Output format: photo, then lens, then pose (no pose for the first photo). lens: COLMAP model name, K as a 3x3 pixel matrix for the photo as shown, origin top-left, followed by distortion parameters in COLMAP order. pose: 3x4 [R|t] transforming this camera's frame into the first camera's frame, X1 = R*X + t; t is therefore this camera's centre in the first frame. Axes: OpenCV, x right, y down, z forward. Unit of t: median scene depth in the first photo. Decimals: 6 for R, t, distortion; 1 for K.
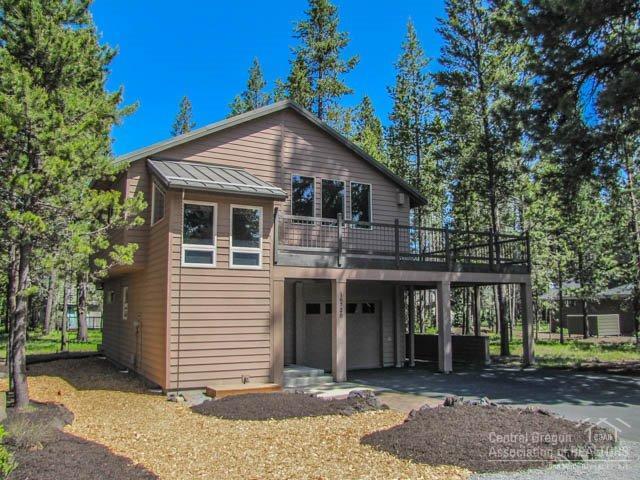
lens RADIAL K [[529.6, 0, 320.8], [0, 529.6, 241.0], [0, 0, 1]] dist [-0.120728, 0.001038]
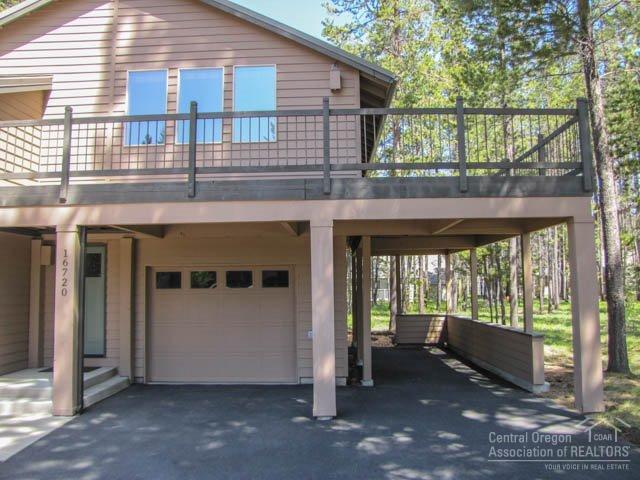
lens RADIAL K [[529.6, 0, 319.4], [0, 529.6, 239.7], [0, 0, 1]] dist [-0.120728, 0.001038]
pose [[0.866429, -0.046912, -0.497092, 0.459944], [0.073307, 0.996740, 0.033707, 0.076816], [0.493890, -0.065645, 0.867043, 0.580803]]
